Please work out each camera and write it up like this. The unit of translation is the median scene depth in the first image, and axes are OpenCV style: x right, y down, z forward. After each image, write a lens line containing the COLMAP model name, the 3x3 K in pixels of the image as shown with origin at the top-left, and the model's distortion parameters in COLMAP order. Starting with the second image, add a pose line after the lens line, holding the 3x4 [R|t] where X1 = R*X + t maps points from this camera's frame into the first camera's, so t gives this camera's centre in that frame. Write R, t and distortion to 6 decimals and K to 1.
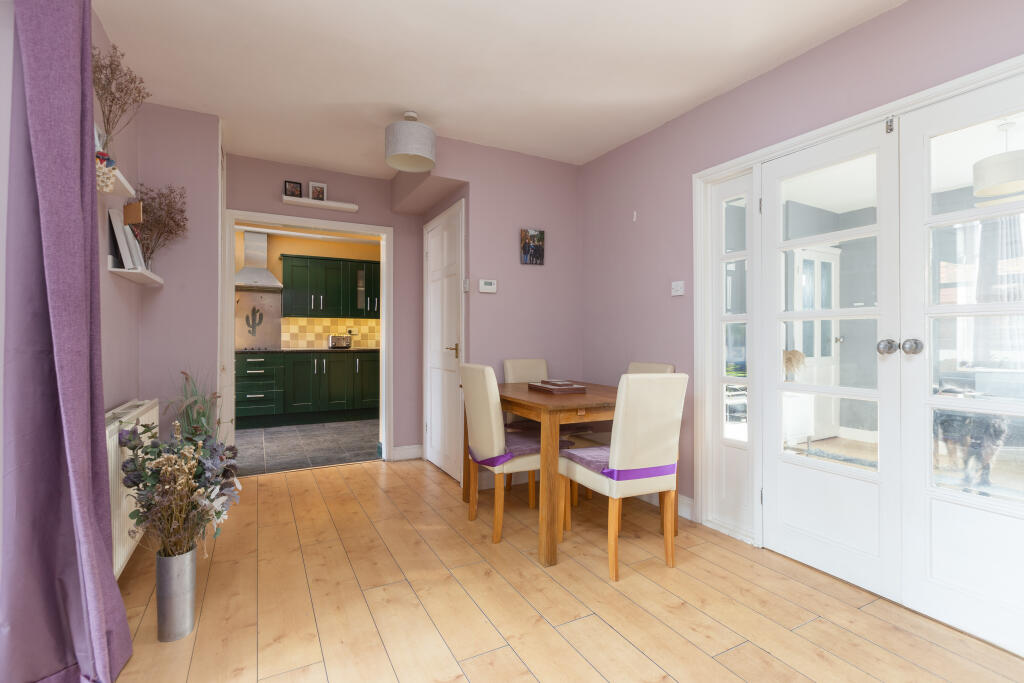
lens RADIAL K [[462.4, 0, 504.6], [0, 462.4, 335.4], [0, 0, 1]] dist [0.001433, 0.000327]
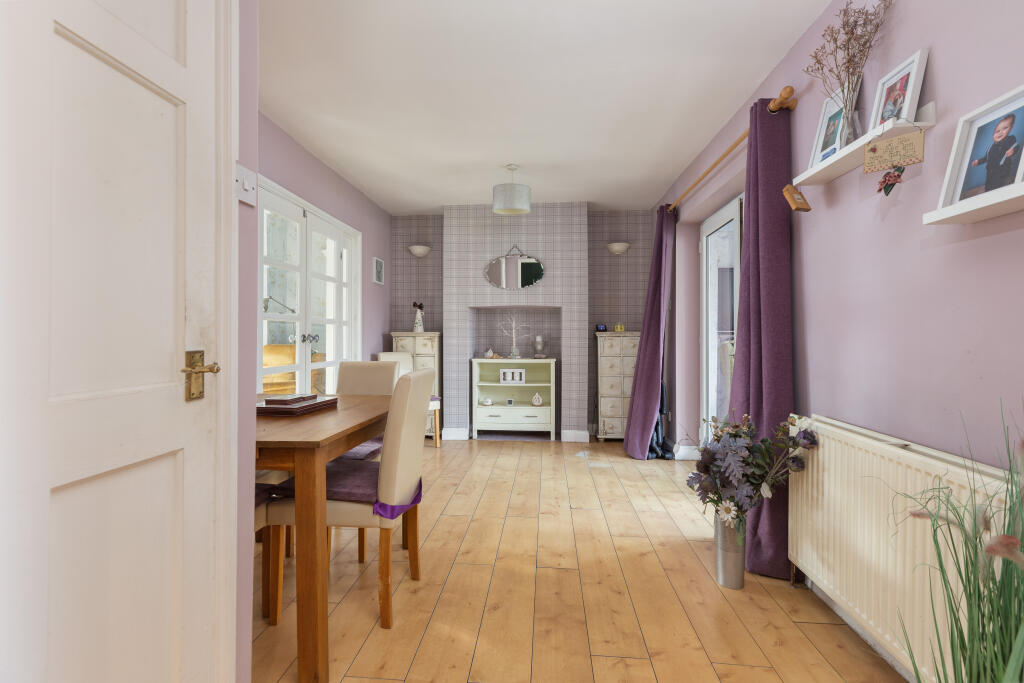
lens RADIAL K [[462.4, 0, 504.6], [0, 462.4, 335.4], [0, 0, 1]] dist [0.001433, 0.000327]
pose [[-0.835036, -0.004381, 0.550177, -0.704812], [-0.006816, 0.999974, -0.002382, 0.009256], [-0.550152, -0.005739, -0.835045, 1.864003]]
